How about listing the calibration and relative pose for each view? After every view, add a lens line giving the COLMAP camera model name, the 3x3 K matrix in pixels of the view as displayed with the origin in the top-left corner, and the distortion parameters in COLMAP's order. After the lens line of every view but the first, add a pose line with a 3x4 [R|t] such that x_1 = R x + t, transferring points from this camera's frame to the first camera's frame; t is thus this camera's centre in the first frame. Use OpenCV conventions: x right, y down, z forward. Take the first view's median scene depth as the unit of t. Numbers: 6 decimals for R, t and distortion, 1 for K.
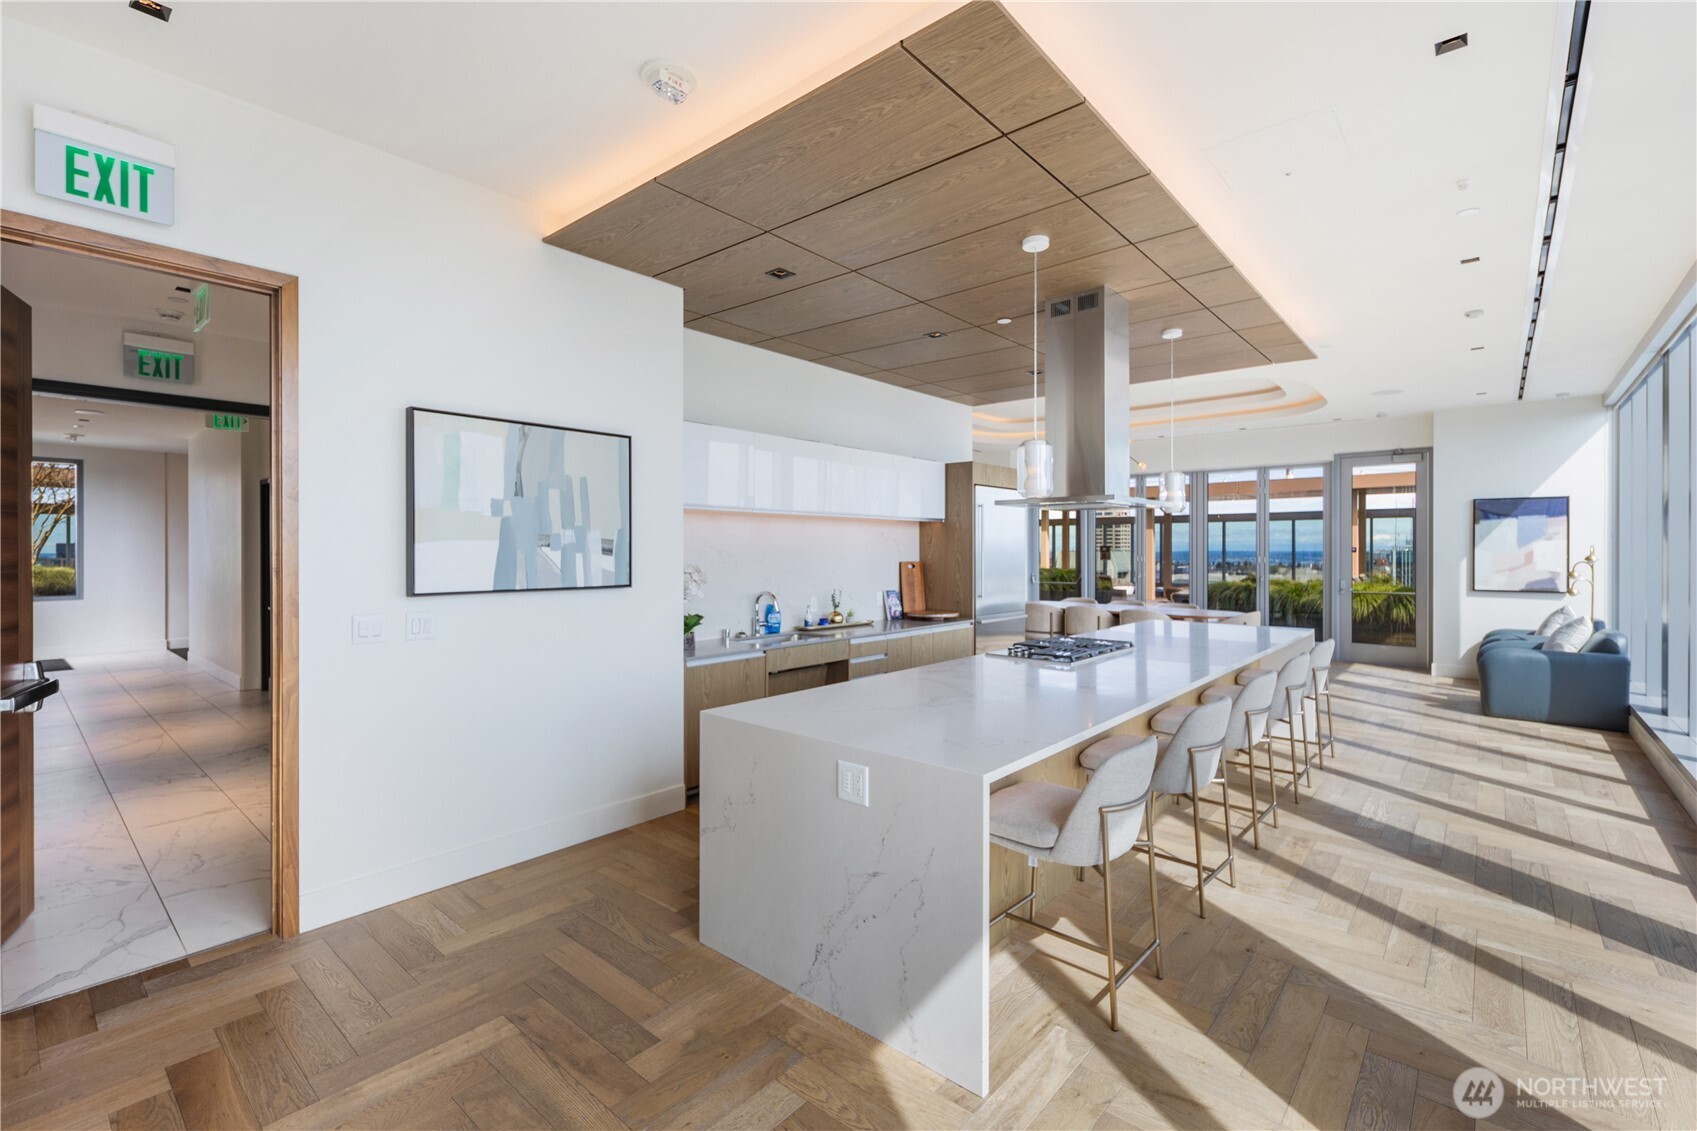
lens RADIAL K [[744.6, 0, 854.0], [0, 744.6, 555.1], [0, 0, 1]] dist [0.001184, -0.001016]
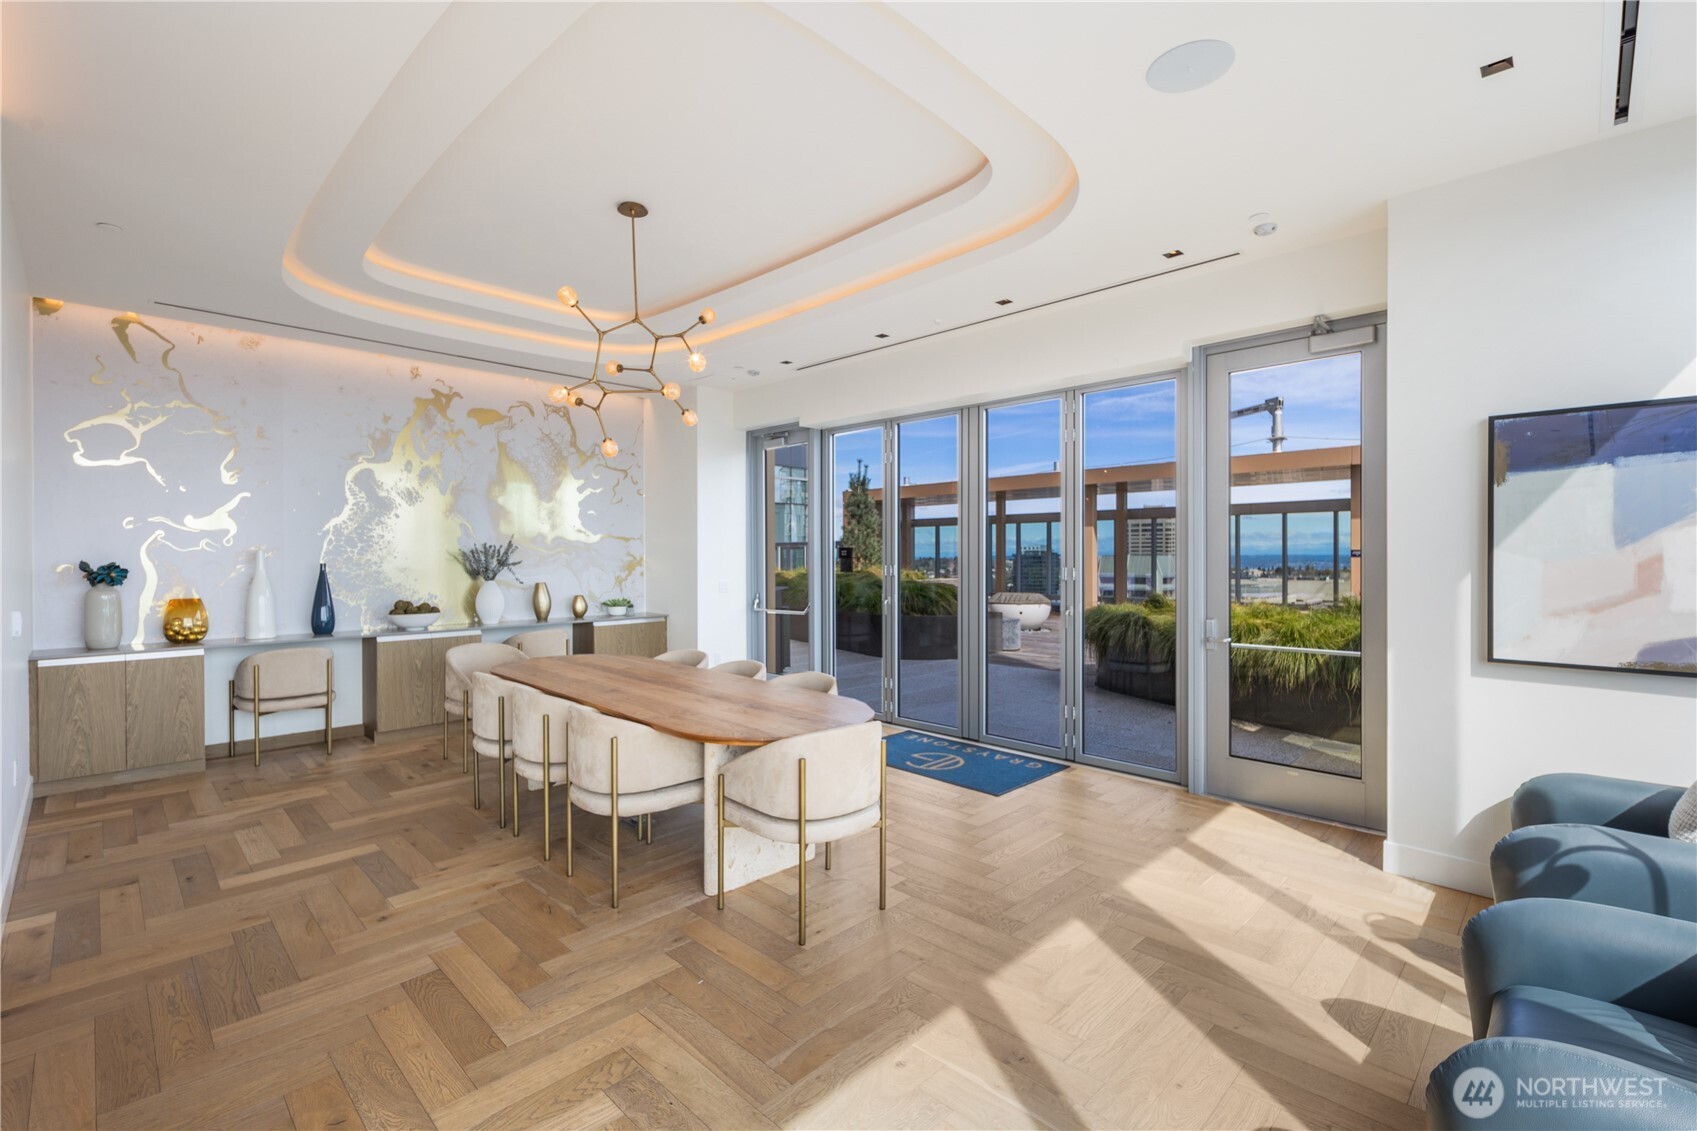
lens RADIAL K [[744.6, 0, 846.2], [0, 744.6, 557.2], [0, 0, 1]] dist [0.001184, -0.001016]
pose [[0.997385, 0.001236, -0.072267, 0.531347], [-0.001352, 0.999998, -0.001563, -0.003928], [0.072265, 0.001657, 0.997384, 0.597381]]
